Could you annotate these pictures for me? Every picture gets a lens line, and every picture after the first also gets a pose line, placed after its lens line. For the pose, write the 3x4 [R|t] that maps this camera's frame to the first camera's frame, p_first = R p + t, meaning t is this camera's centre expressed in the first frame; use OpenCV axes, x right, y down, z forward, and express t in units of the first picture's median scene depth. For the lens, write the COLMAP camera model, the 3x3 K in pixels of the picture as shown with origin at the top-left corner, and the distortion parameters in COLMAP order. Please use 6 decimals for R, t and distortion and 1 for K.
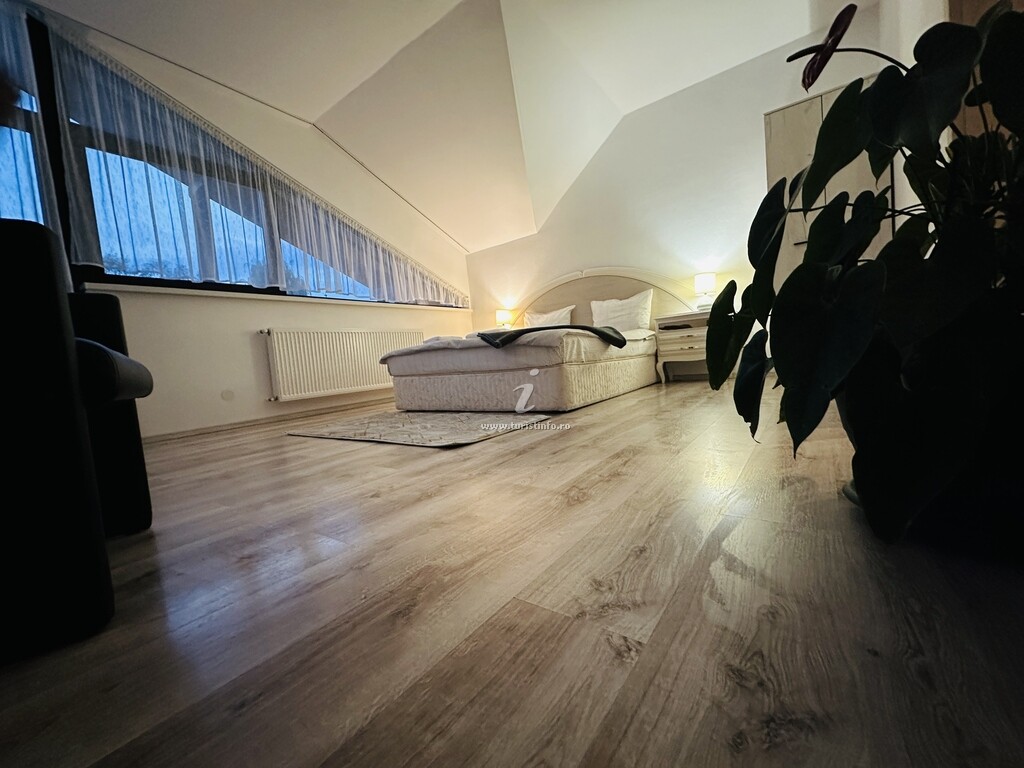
lens RADIAL K [[406.2, 0, 513.3], [0, 406.2, 388.4], [0, 0, 1]] dist [-0.004260, 0.000623]
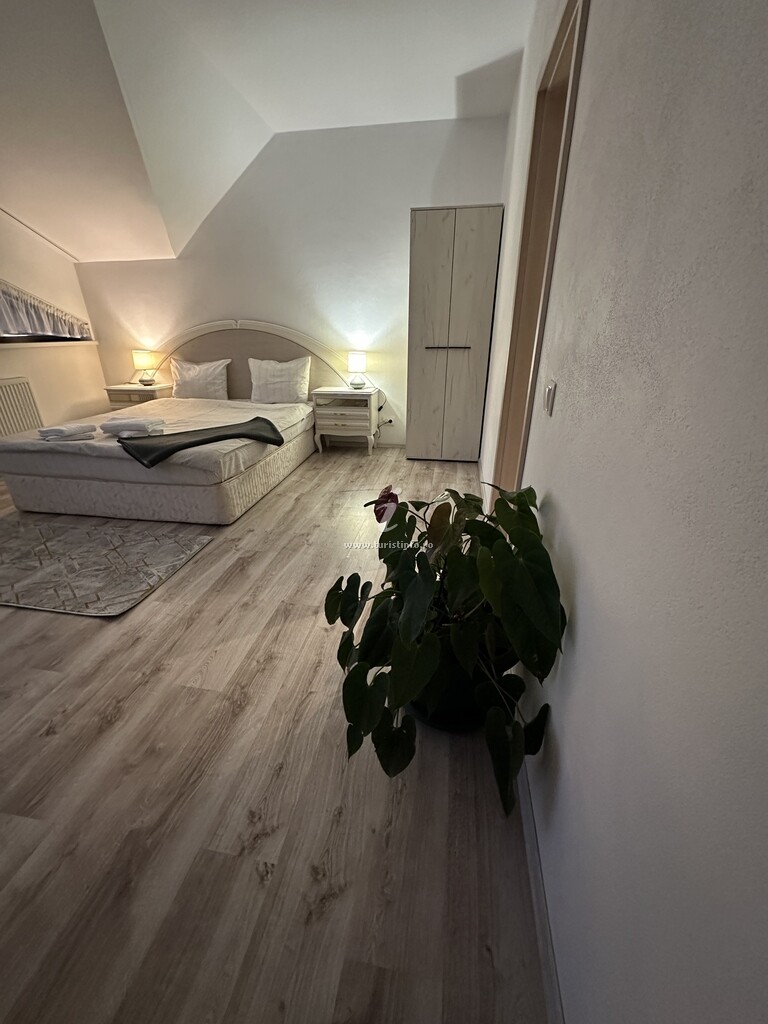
lens RADIAL K [[406.2, 0, 384.4], [0, 406.2, 513.7], [0, 0, 1]] dist [-0.004260, 0.000623]
pose [[0.888337, -0.109722, 0.445890, 0.016187], [-0.042066, 0.947504, 0.316964, -0.259571], [-0.457261, -0.300327, 0.837088, -0.060808]]
